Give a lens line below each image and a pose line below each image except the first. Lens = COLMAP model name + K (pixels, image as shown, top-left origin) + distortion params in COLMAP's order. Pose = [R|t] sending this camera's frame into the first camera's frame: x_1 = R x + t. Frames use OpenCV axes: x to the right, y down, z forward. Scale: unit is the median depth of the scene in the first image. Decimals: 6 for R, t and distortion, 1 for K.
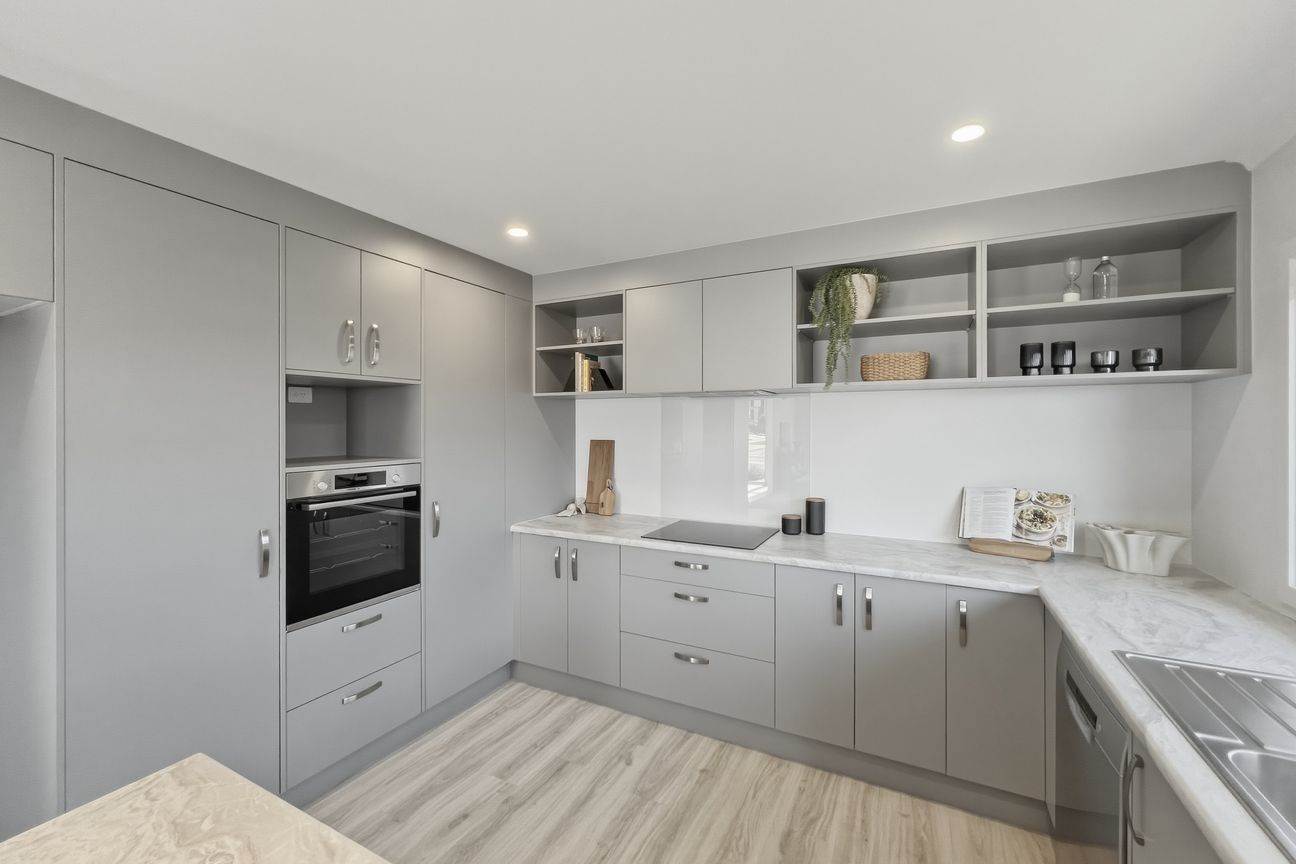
lens RADIAL K [[526.7, 0, 645.7], [0, 526.7, 430.2], [0, 0, 1]] dist [0.000914, 0.000013]
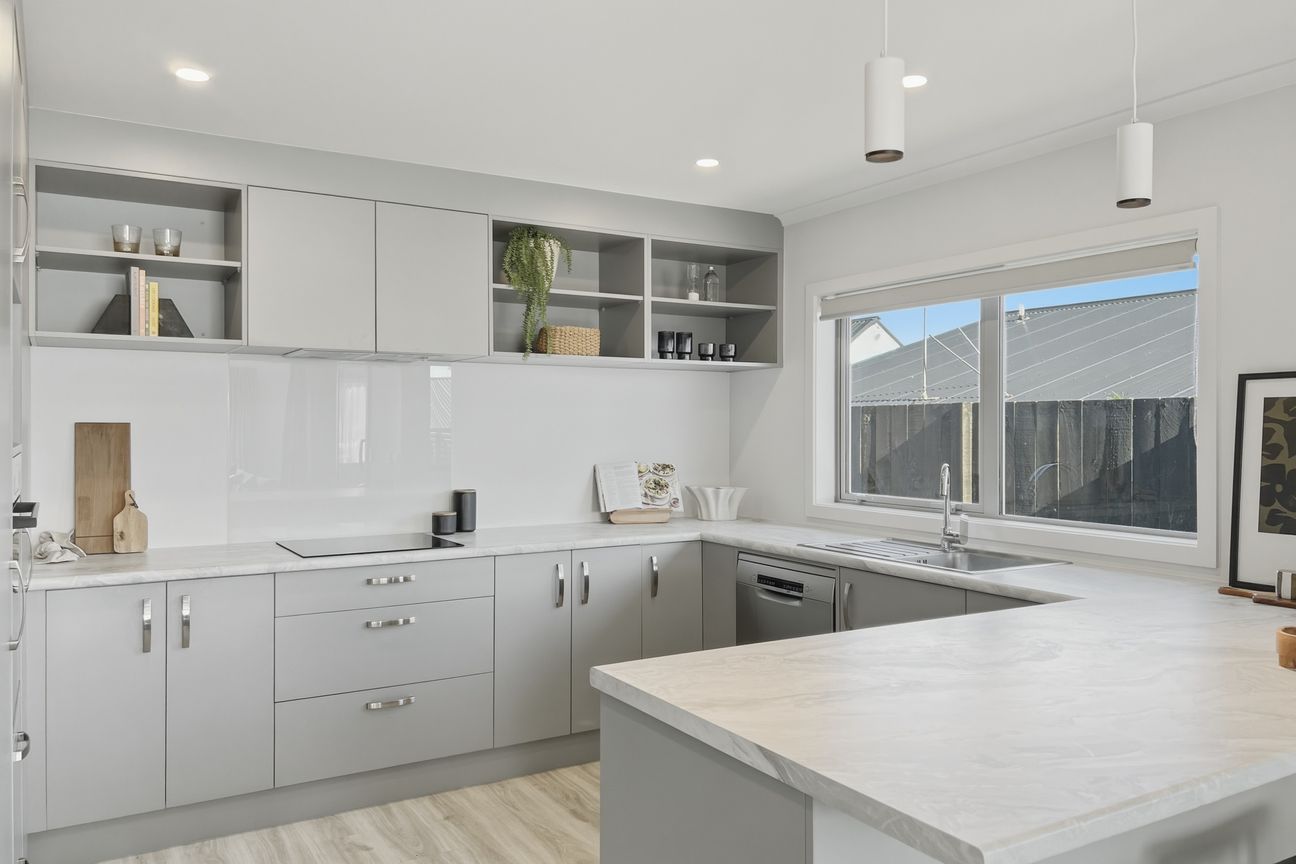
lens RADIAL K [[973.9, 0, 648.0], [0, 973.9, 432.0], [0, 0, 1]] dist [0.008425, -0.004388]
pose [[0.513183, -0.003514, 0.858272, -1.037990], [0.008143, 0.999967, -0.000775, 0.053007], [-0.858241, 0.007387, 0.513194, -0.046099]]
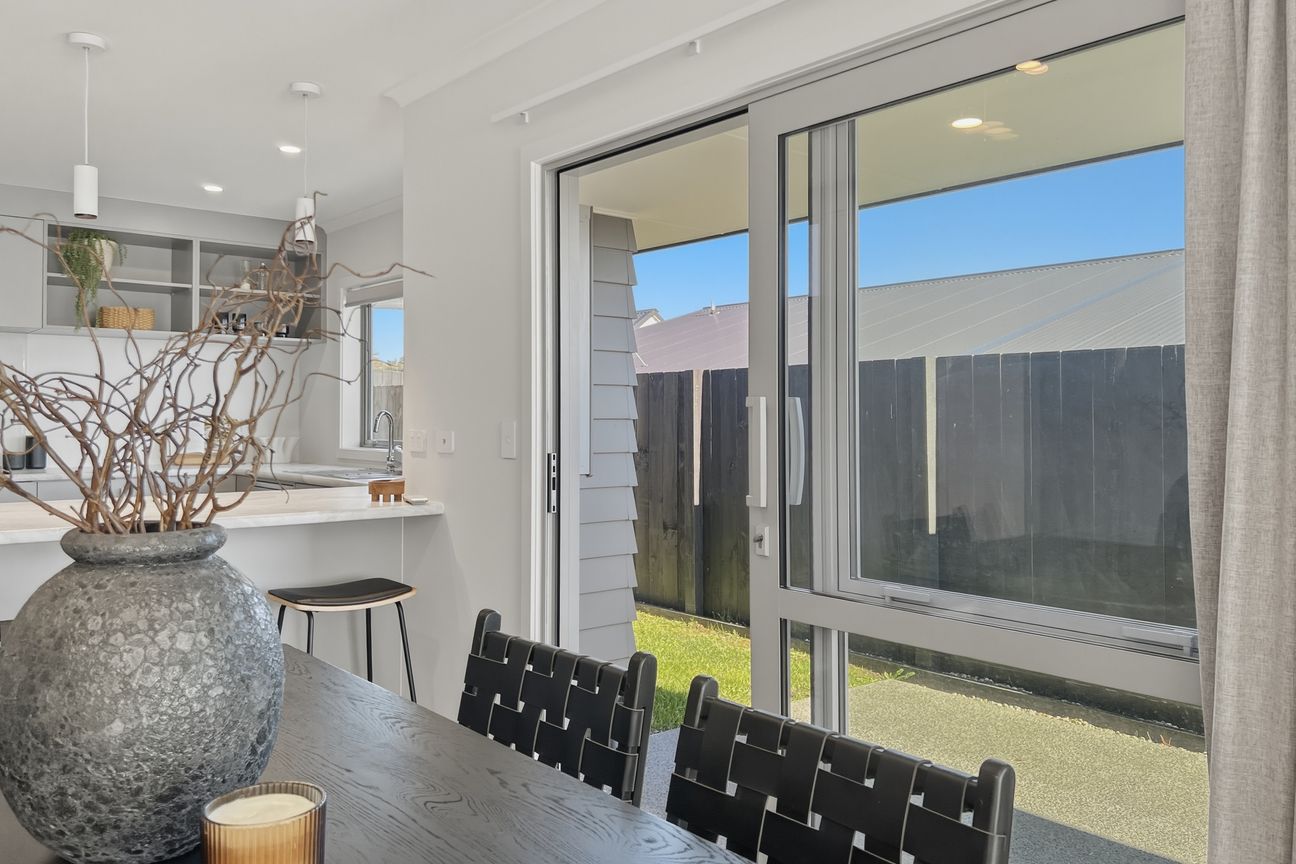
lens RADIAL K [[976.0, 0, 648.6], [0, 976.0, 397.7], [0, 0, 1]] dist [0.001120, -0.000094]
pose [[0.372072, 0.022342, 0.927935, -1.249882], [0.007651, 0.999602, -0.027135, 0.144606], [-0.928172, 0.017196, 0.371753, -1.030593]]
